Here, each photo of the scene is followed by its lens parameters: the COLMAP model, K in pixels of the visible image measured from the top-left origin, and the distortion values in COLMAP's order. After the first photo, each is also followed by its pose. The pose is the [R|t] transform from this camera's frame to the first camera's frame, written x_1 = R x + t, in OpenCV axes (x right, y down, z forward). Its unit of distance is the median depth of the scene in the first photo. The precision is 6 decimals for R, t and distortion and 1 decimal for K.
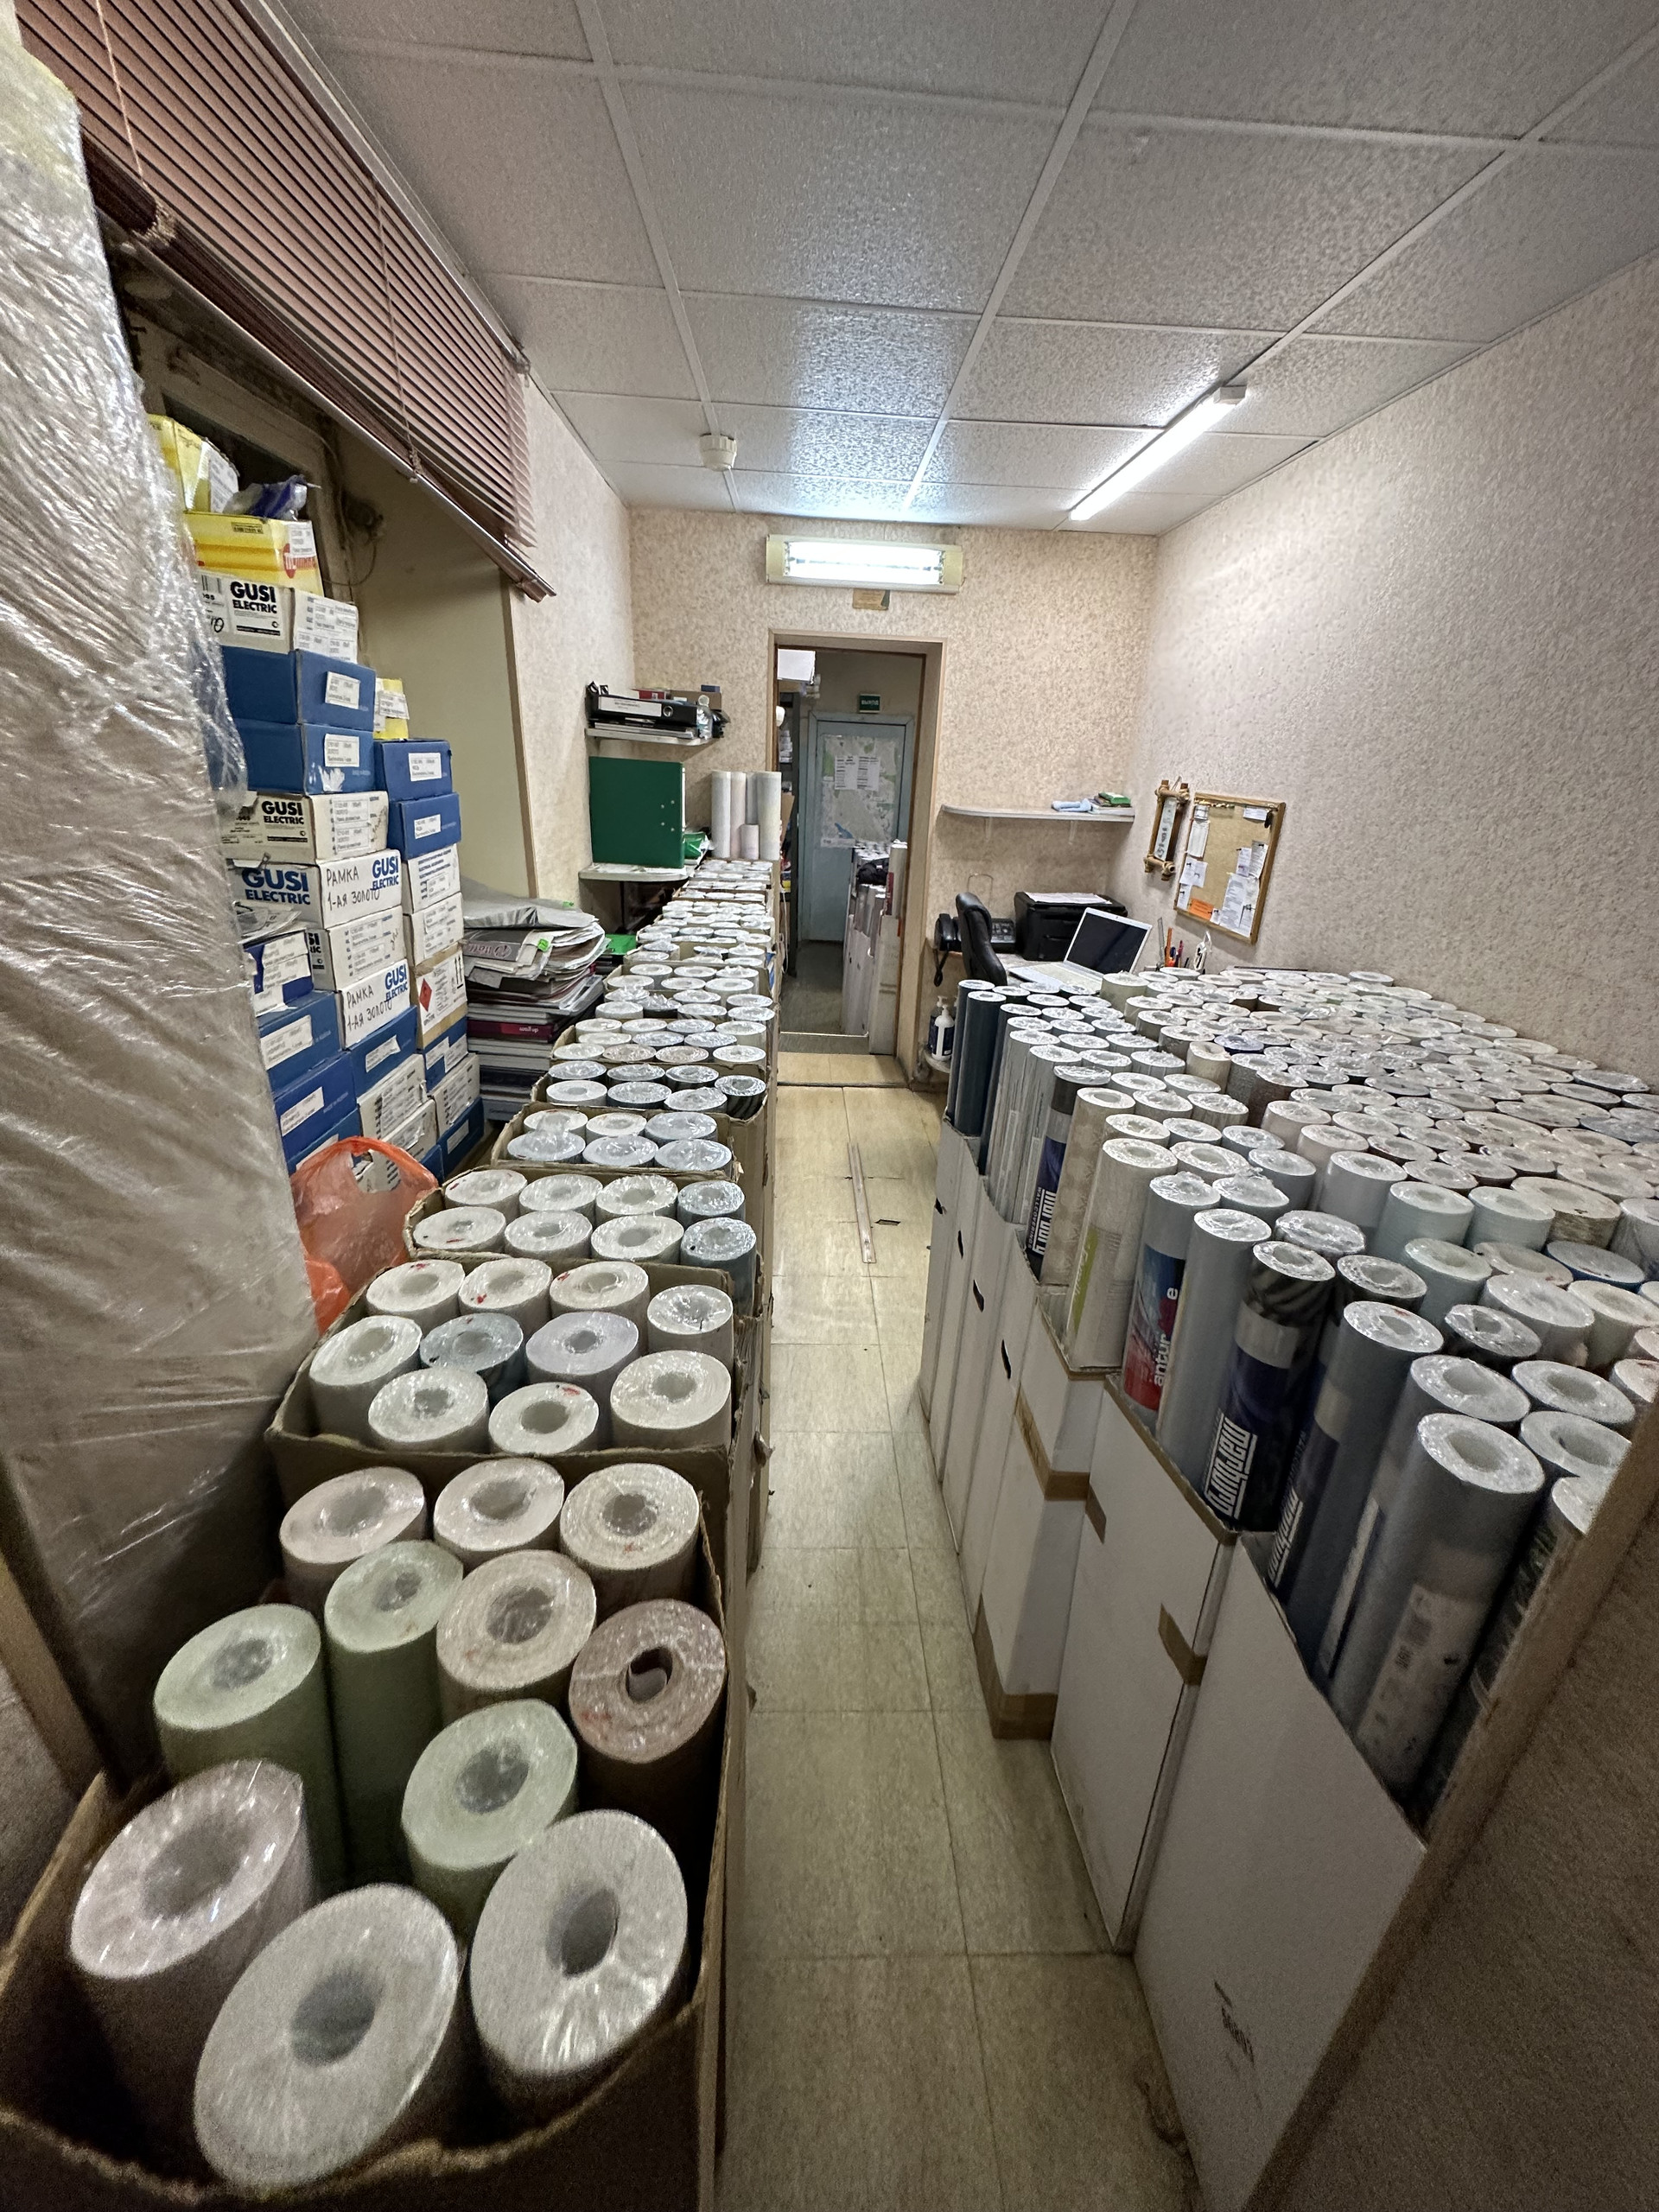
lens RADIAL K [[881.9, 0, 833.7], [0, 881.9, 1105.9], [0, 0, 1]] dist [-0.003436, 0.000693]
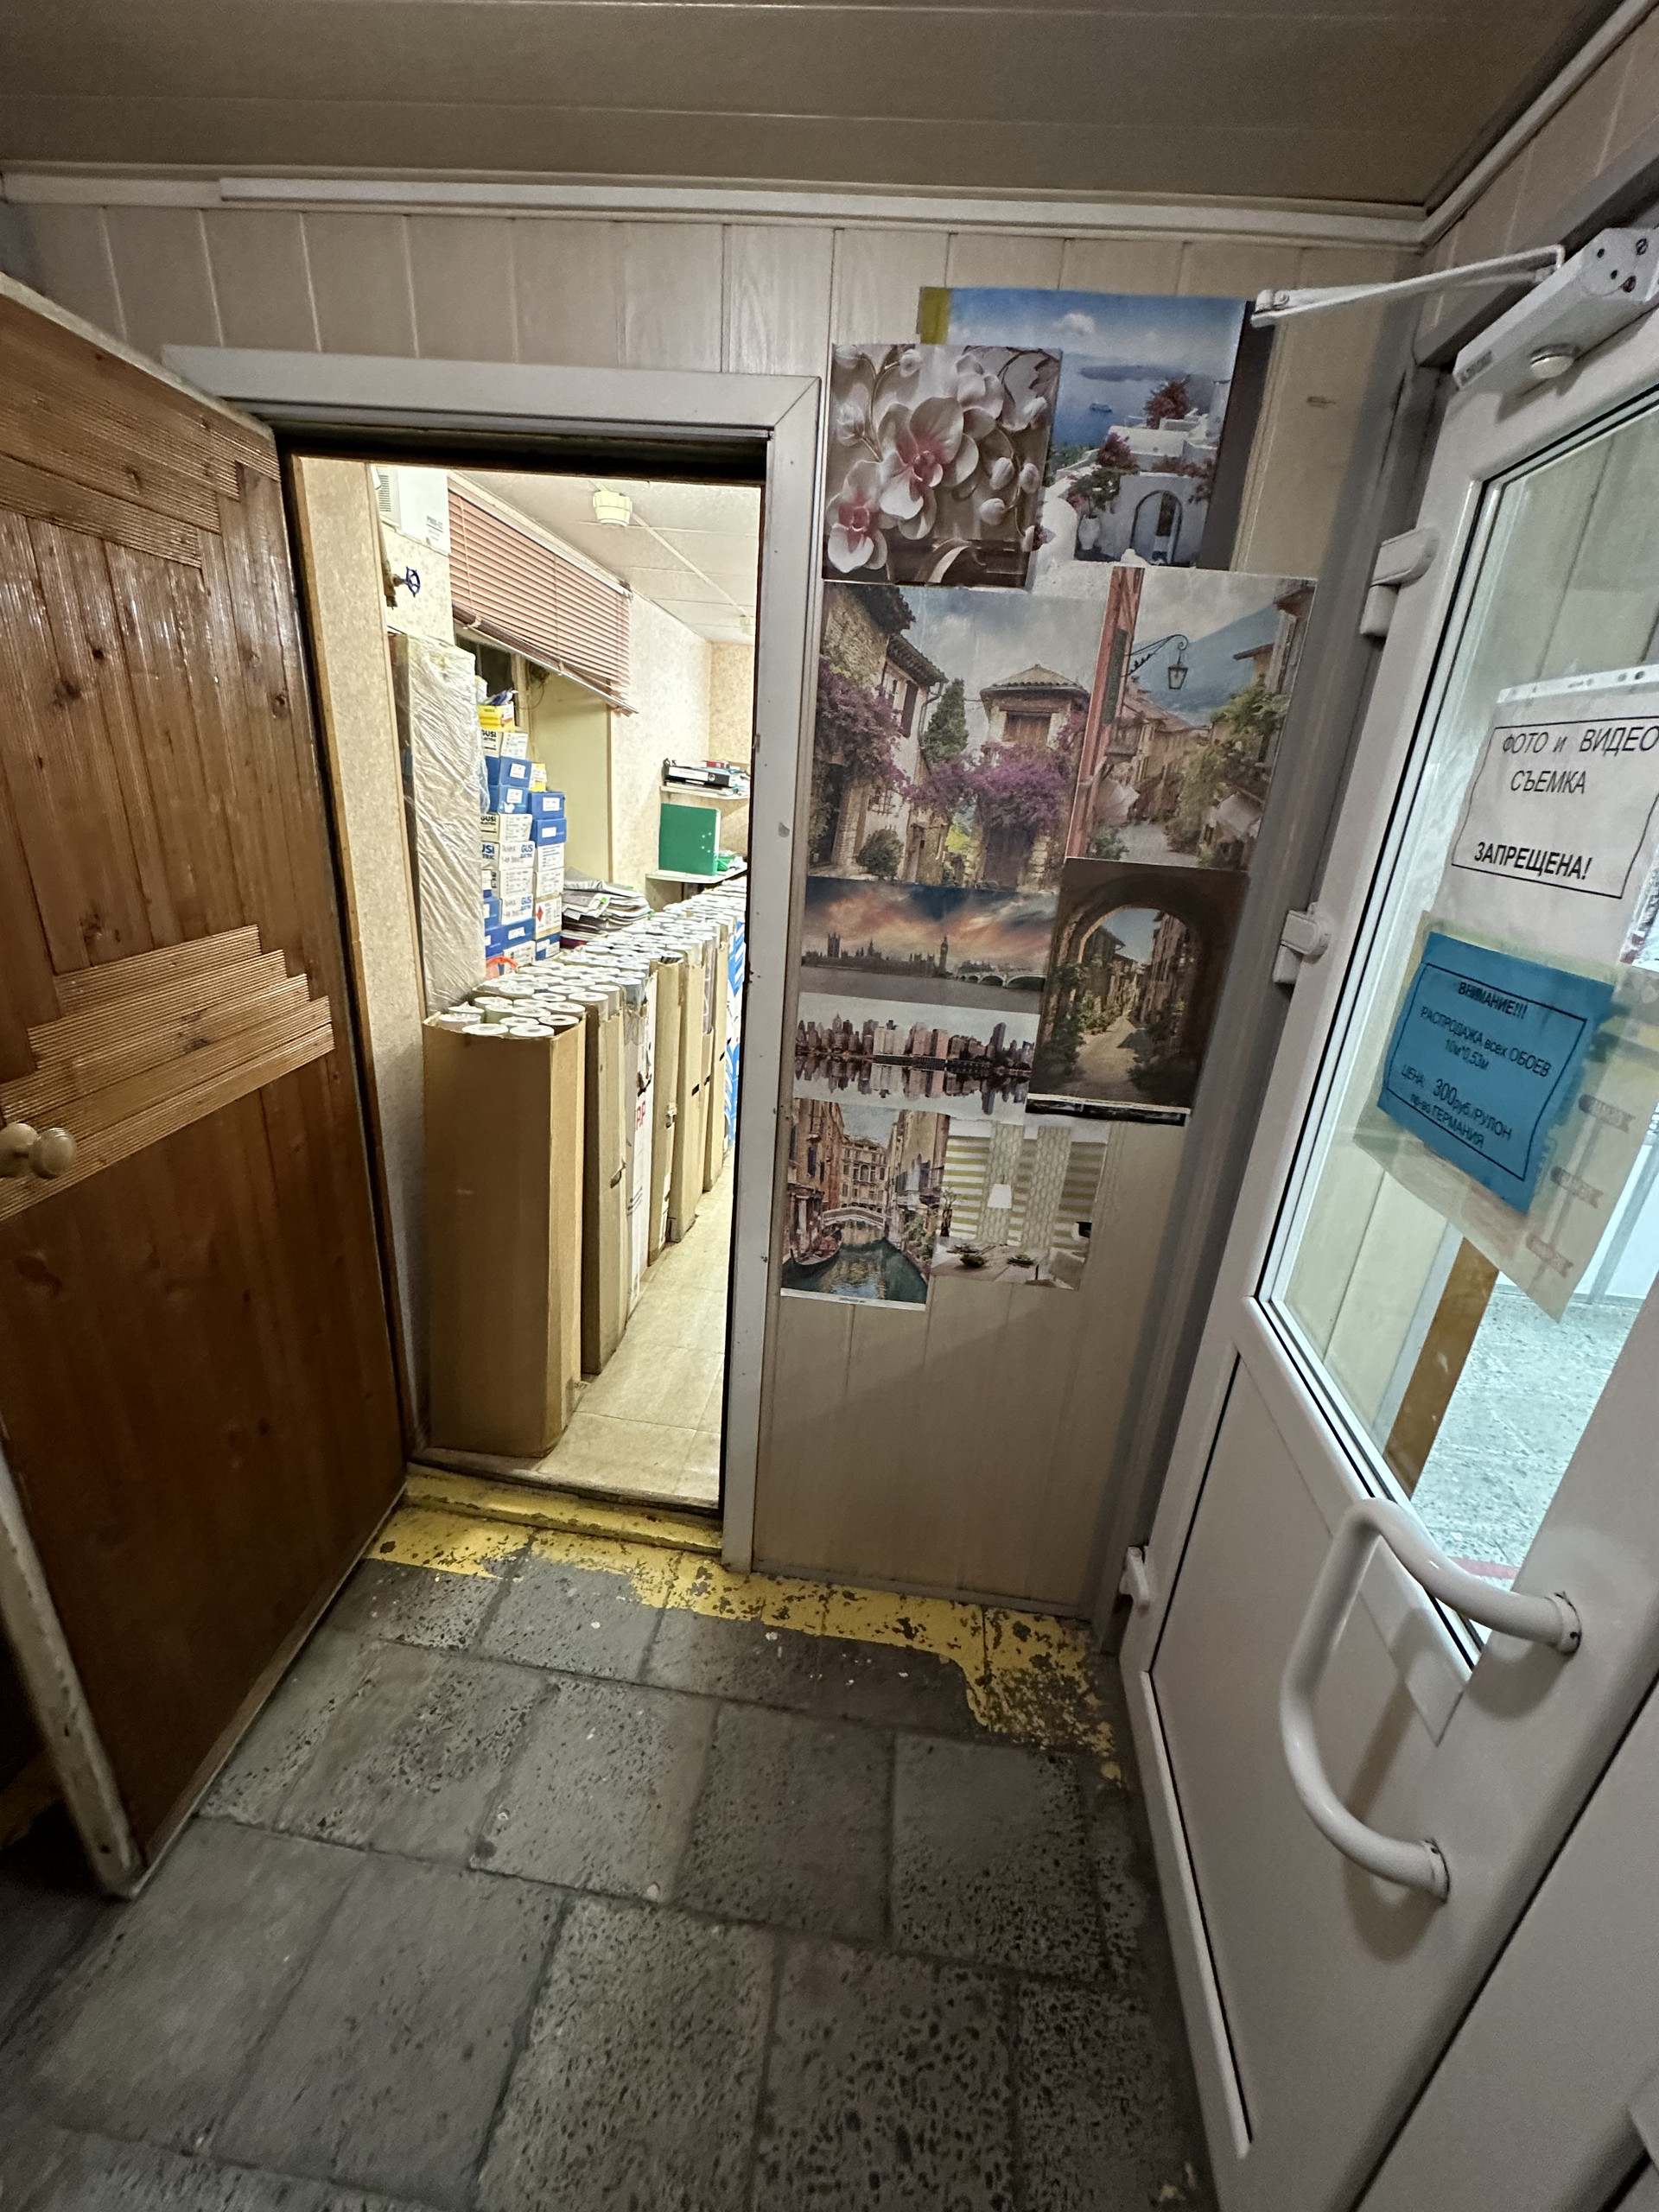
lens RADIAL K [[881.9, 0, 830.6], [0, 881.9, 1107.4], [0, 0, 1]] dist [-0.003436, 0.000693]
pose [[0.987454, 0.088957, -0.130468, 0.489357], [-0.095661, 0.994349, -0.046038, 0.336425], [0.125636, 0.057941, 0.990383, -0.877651]]
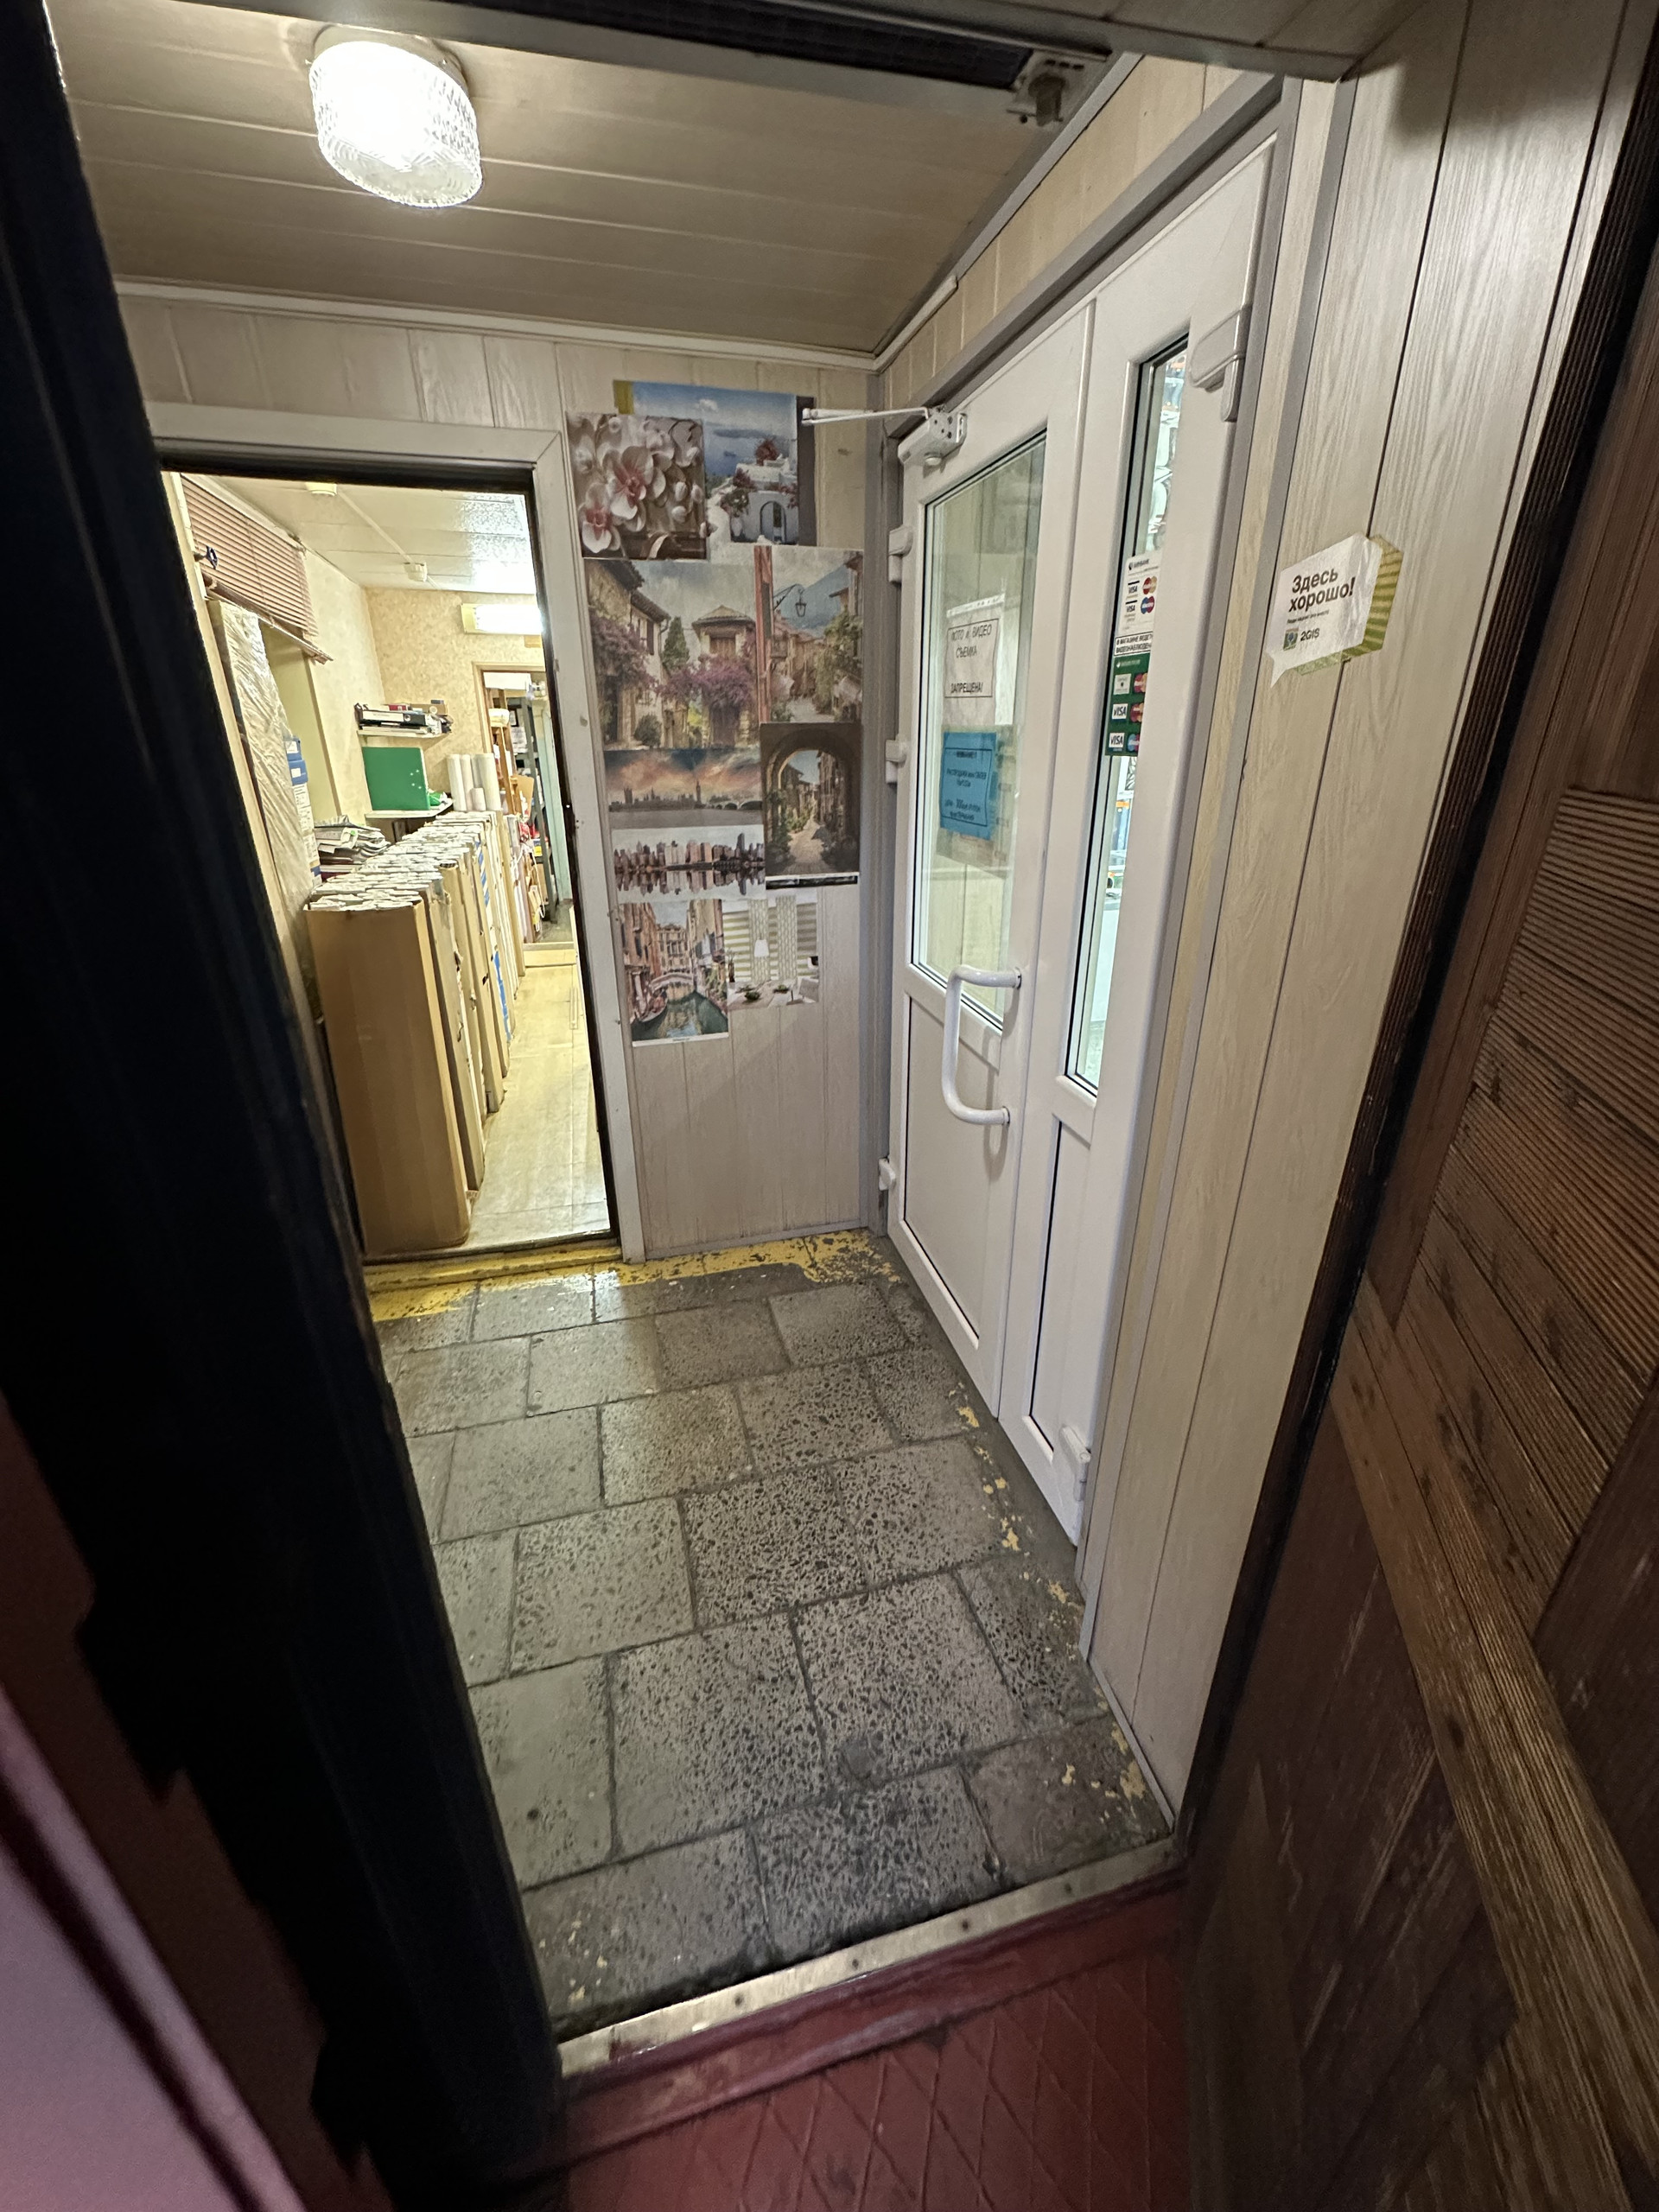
lens RADIAL K [[881.9, 0, 831.6], [0, 881.9, 1107.4], [0, 0, 1]] dist [-0.003436, 0.000693]
pose [[0.974582, -0.125582, 0.185526, 0.351346], [0.123701, 0.992082, 0.021727, 0.636224], [-0.186785, 0.001775, 0.982399, -1.441478]]
